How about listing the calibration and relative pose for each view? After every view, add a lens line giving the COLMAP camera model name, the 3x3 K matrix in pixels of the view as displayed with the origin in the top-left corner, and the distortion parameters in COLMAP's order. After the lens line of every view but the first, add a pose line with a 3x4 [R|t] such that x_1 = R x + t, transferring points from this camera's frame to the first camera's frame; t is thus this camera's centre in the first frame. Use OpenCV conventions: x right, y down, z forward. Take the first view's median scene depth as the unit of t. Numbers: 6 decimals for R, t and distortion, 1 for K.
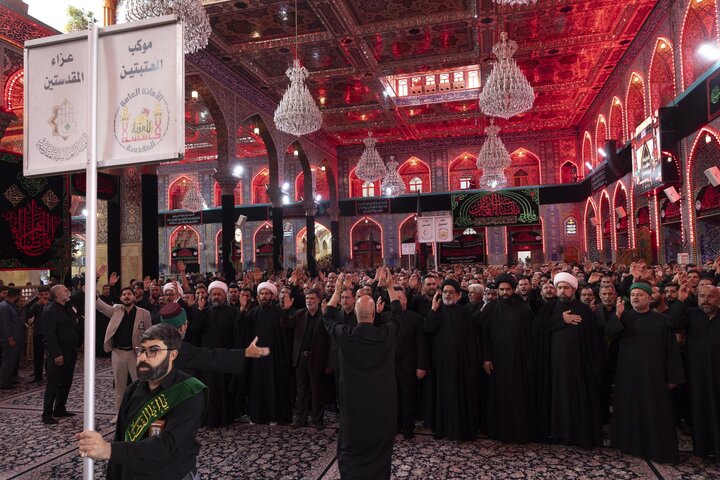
lens RADIAL K [[487.8, 0, 360.0], [0, 487.8, 240.0], [0, 0, 1]] dist [0.003852, 0.002795]
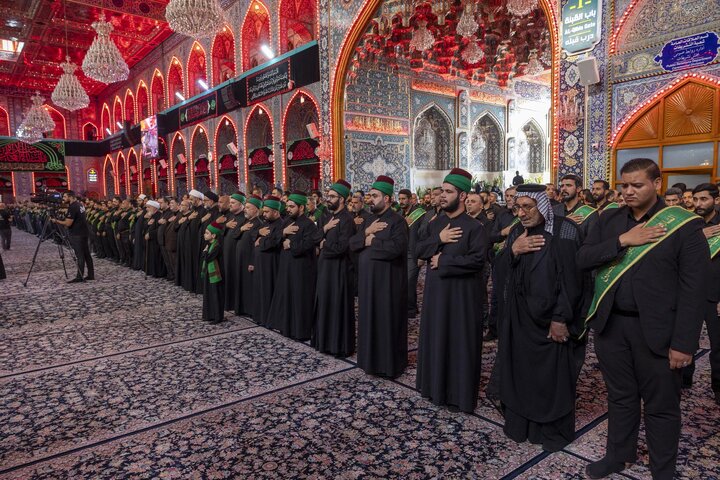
lens RADIAL K [[487.8, 0, 360.0], [0, 487.8, 240.0], [0, 0, 1]] dist [0.003852, 0.002795]
pose [[0.587210, -0.048278, 0.807994, -0.196493], [-0.038793, 0.995394, 0.087667, 0.000550], [-0.808505, -0.082824, 0.582632, -0.320602]]
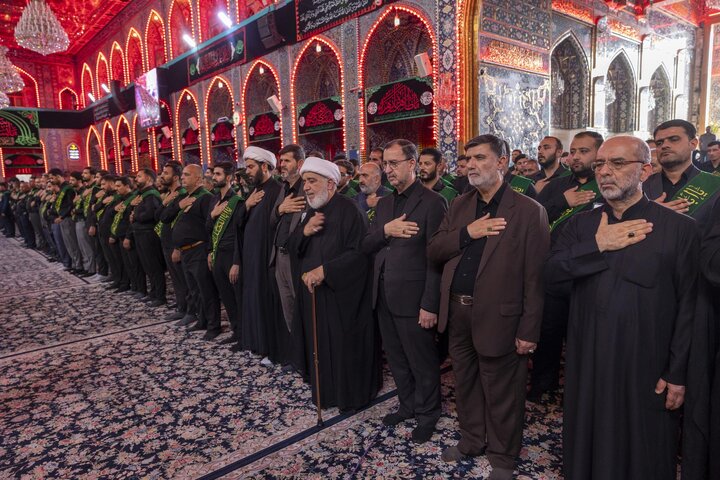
lens RADIAL K [[487.8, 0, 360.0], [0, 487.8, 240.0], [0, 0, 1]] dist [0.003852, 0.002795]
pose [[0.561203, -0.094821, 0.822229, -0.117391], [-0.024033, 0.991130, 0.130703, 0.009007], [-0.827329, -0.093112, 0.553947, -0.135245]]
